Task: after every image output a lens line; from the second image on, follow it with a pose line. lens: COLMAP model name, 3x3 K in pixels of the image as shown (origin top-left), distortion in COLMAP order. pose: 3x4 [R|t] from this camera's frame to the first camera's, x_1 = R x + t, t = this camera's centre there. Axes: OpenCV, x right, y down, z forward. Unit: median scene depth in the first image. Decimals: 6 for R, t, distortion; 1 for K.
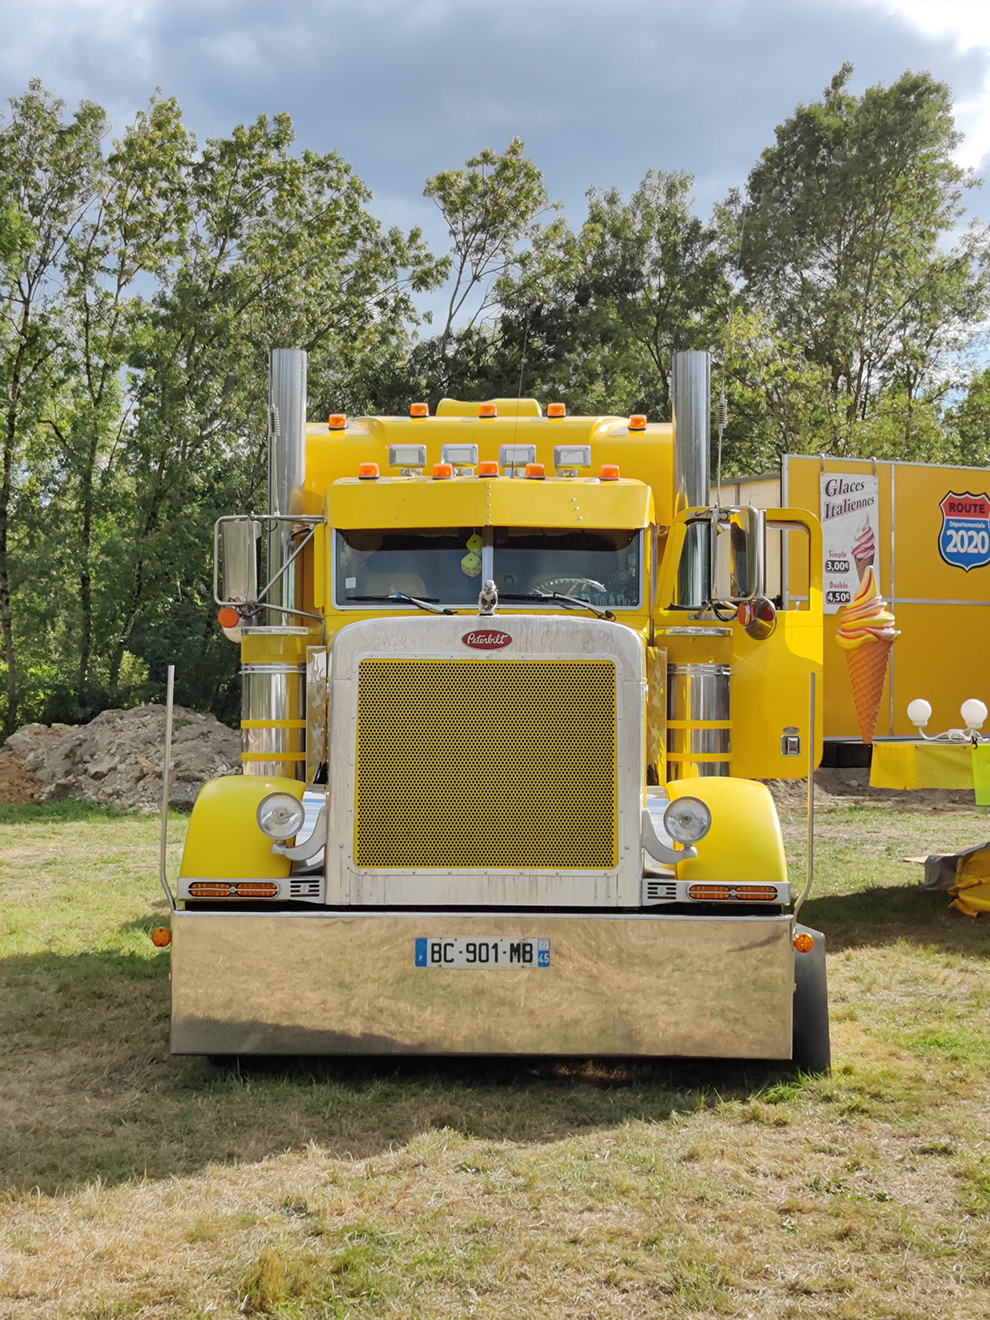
lens RADIAL K [[1105.6, 0, 675.4], [0, 1105.6, 665.2], [0, 0, 1]] dist [0.049954, -0.008607]
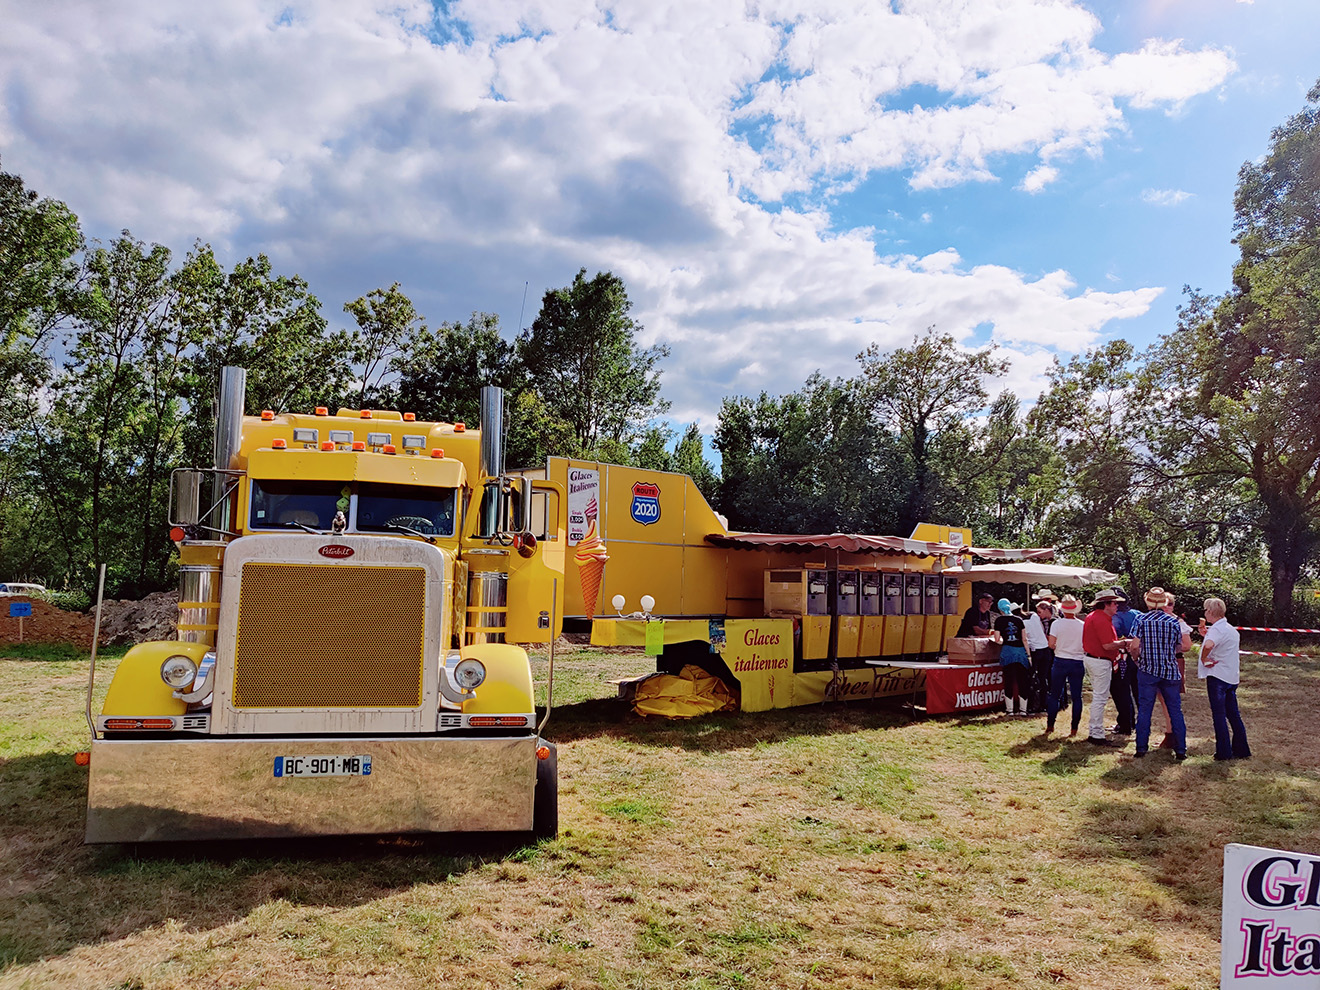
lens RADIAL K [[1105.6, 0, 660.0], [0, 1105.6, 495.0], [0, 0, 1]] dist [0.049954, -0.008607]
pose [[0.970609, 0.040584, 0.237216, -0.121673], [-0.024465, 0.997211, -0.070506, -0.005122], [-0.239415, 0.062631, 0.968895, -0.632955]]
